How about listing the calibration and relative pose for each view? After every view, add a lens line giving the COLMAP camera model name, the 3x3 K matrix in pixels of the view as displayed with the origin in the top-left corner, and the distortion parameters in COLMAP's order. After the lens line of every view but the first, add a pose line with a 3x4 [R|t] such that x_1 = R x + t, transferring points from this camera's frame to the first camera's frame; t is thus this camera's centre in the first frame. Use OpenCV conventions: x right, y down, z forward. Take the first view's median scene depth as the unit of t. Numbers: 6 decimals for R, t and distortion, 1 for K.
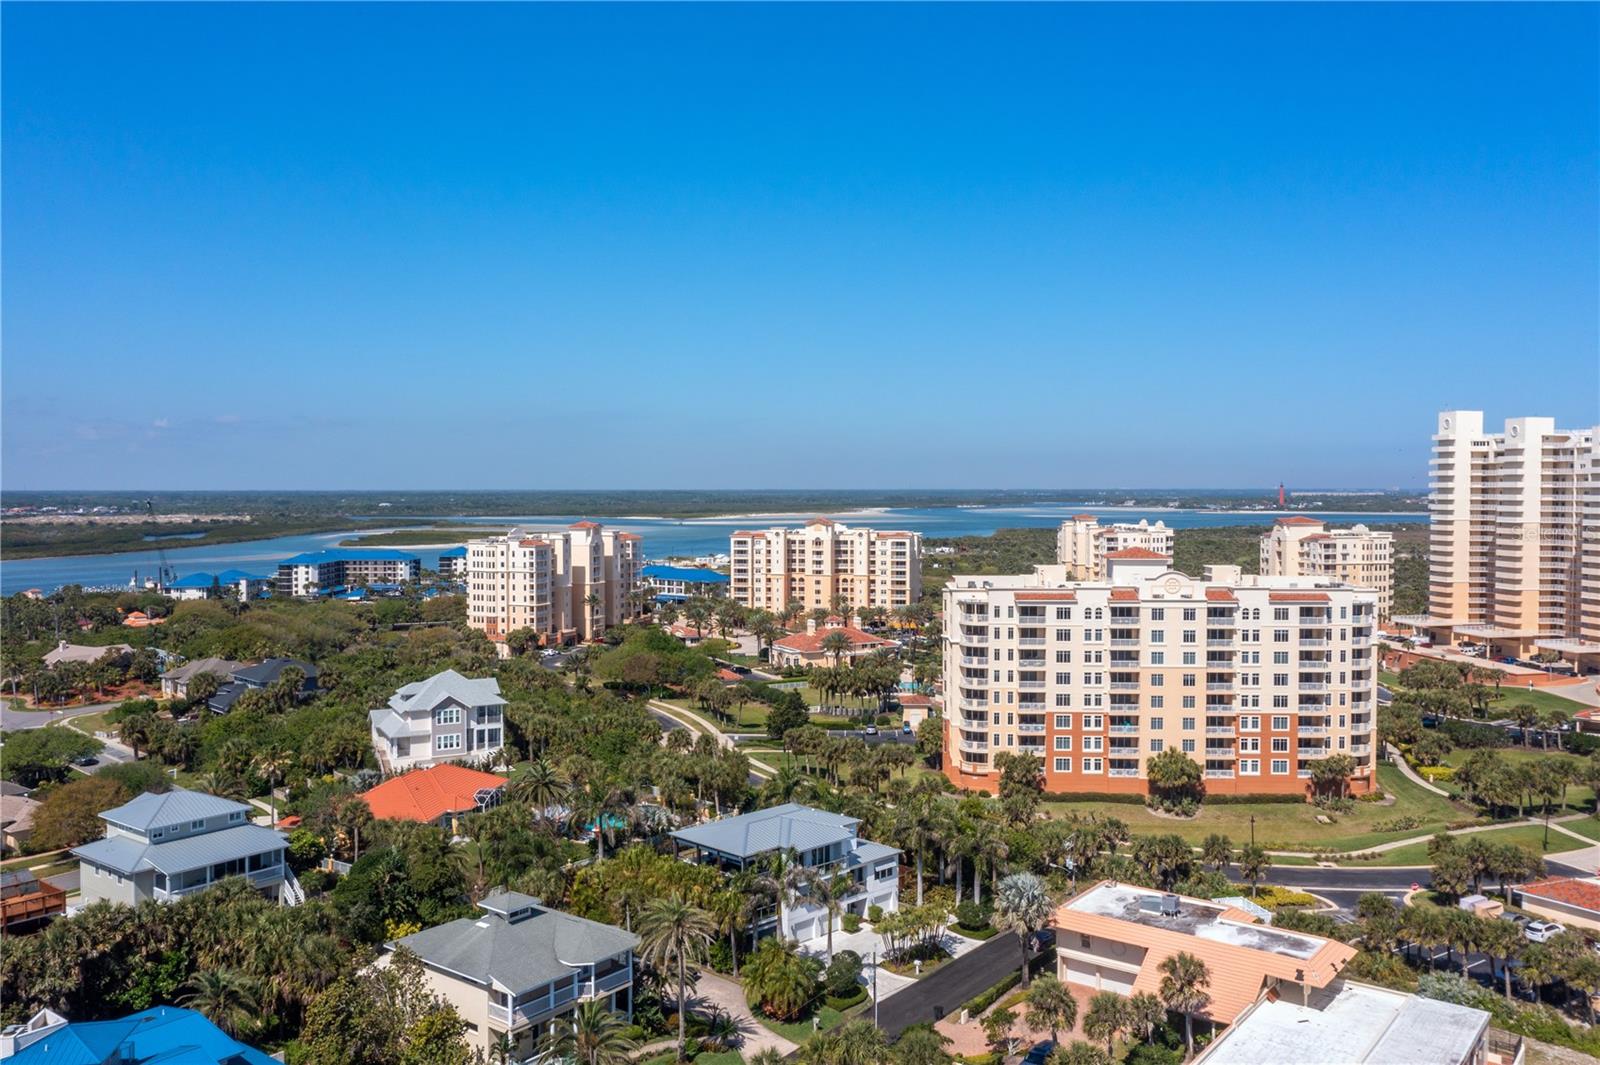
lens RADIAL K [[1339.2, 0, 816.9], [0, 1339.2, 506.2], [0, 0, 1]] dist [0.005253, 0.003429]
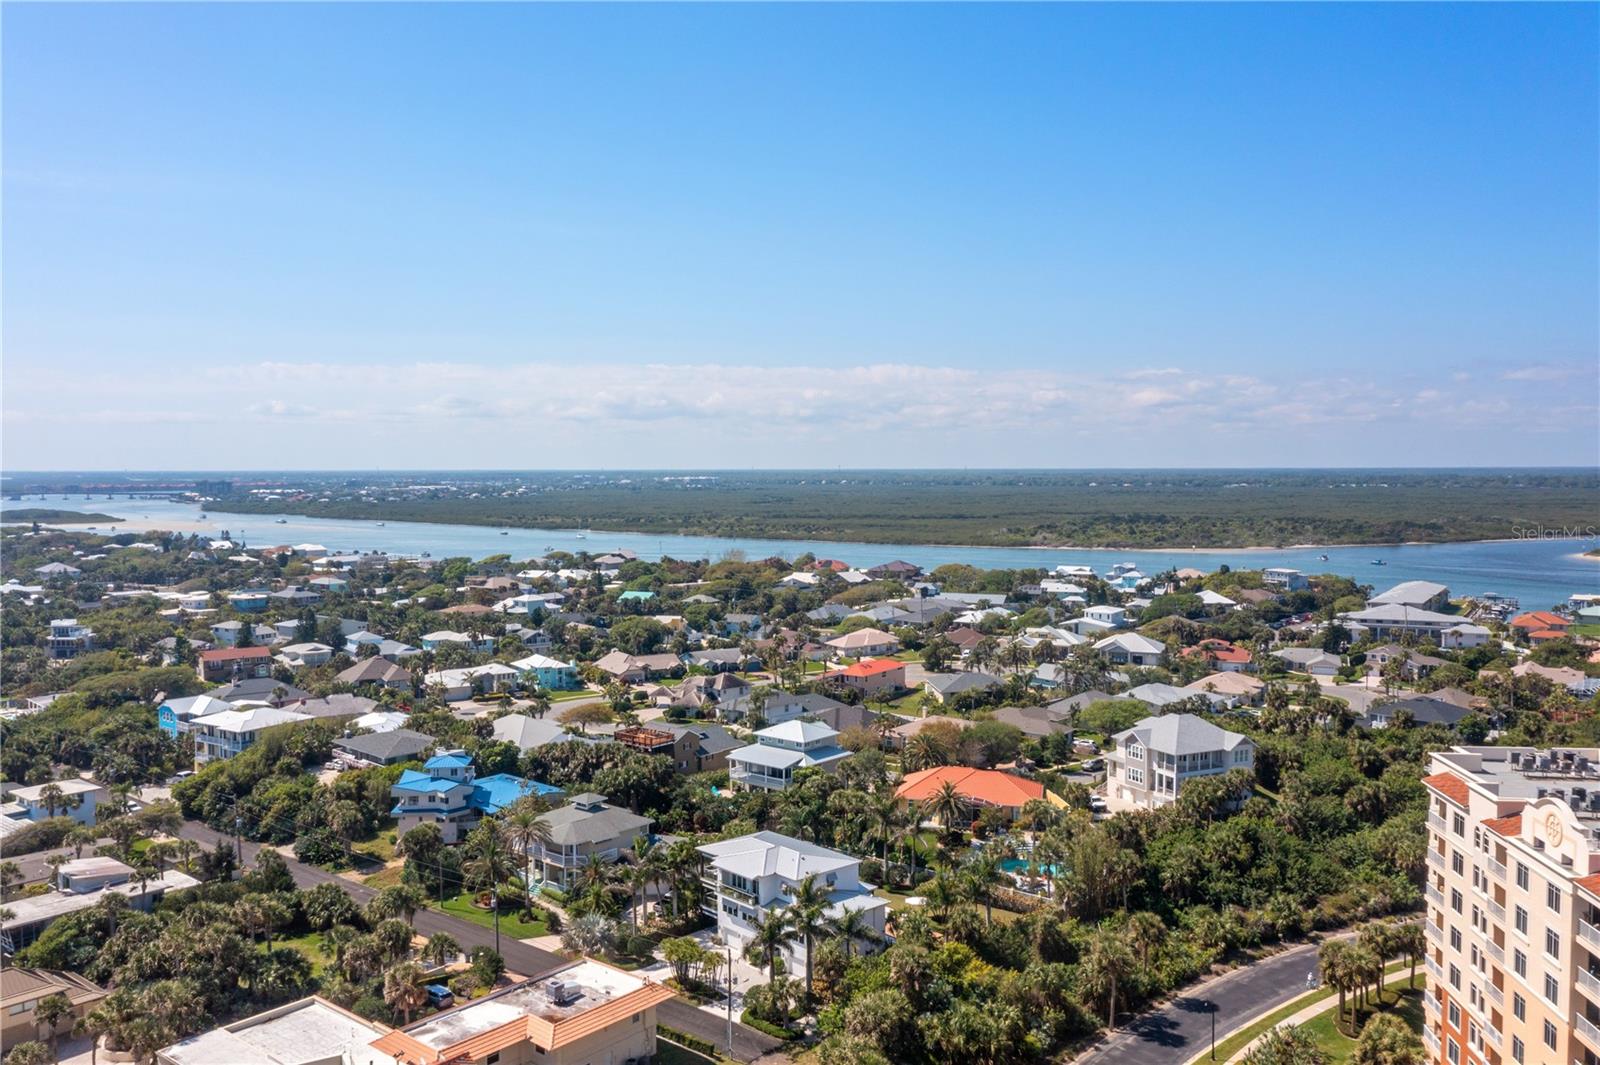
lens RADIAL K [[1339.2, 0, 816.9], [0, 1339.2, 506.2], [0, 0, 1]] dist [0.005253, 0.003429]
pose [[-0.054037, 0.037559, -0.997832, 0.770891], [-0.020575, 0.999038, 0.038719, -0.073456], [0.998327, 0.022623, -0.053212, 0.761690]]
